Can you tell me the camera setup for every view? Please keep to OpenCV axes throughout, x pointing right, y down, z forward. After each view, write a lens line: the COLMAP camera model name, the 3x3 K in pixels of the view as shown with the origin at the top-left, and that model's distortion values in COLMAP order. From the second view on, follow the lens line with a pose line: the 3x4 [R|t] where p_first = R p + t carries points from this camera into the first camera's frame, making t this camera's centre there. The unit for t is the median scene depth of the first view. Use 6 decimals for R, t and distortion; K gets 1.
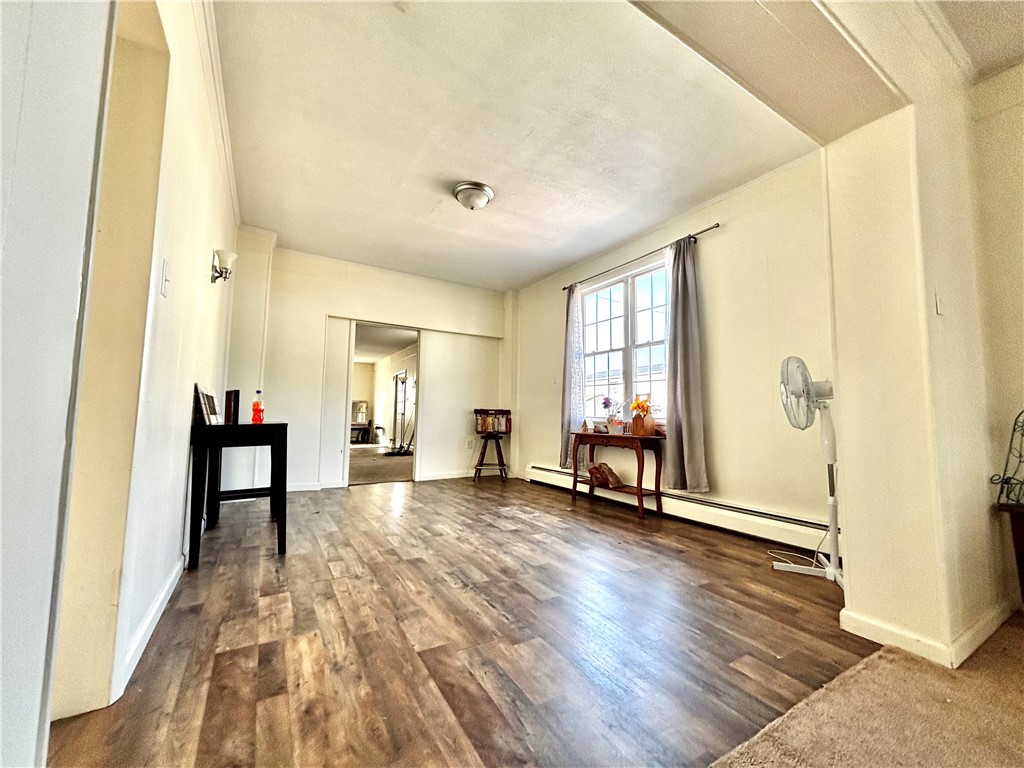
lens RADIAL K [[412.4, 0, 512.0], [0, 412.4, 384.0], [0, 0, 1]] dist [0.003298, -0.000358]
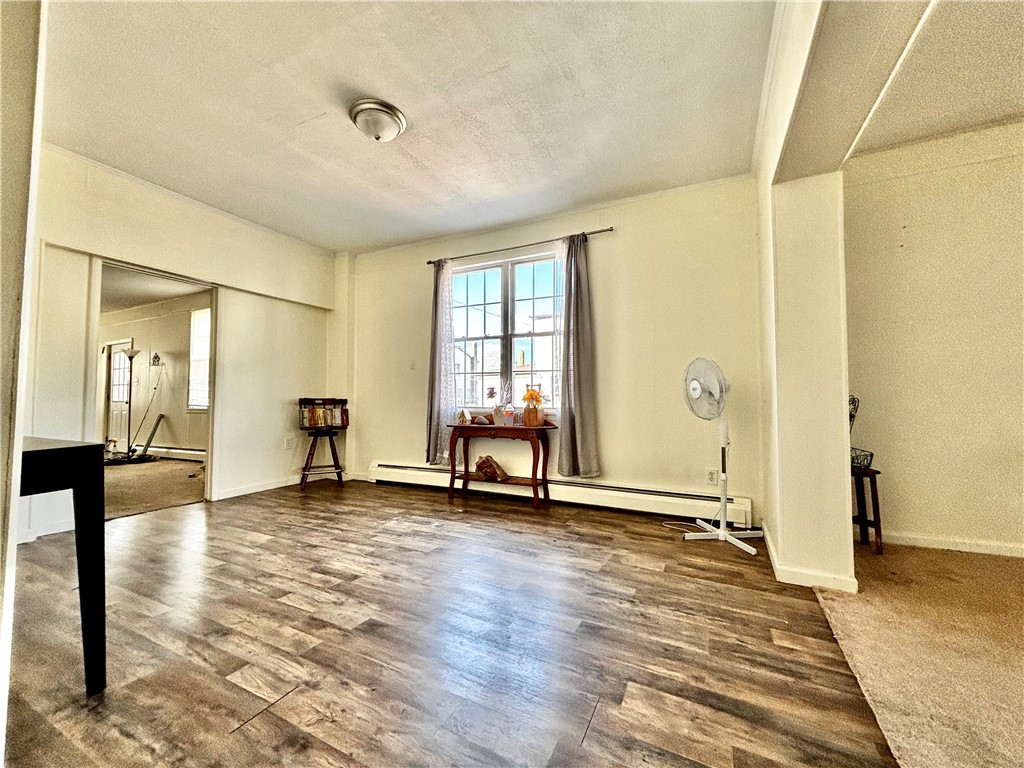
lens RADIAL K [[412.4, 0, 512.0], [0, 412.4, 384.0], [0, 0, 1]] dist [0.003298, -0.000358]
pose [[0.844138, 0.007529, 0.536073, -0.278669], [-0.031269, 0.998891, 0.035209, -0.011268], [-0.535213, -0.046484, 0.843437, 0.203044]]
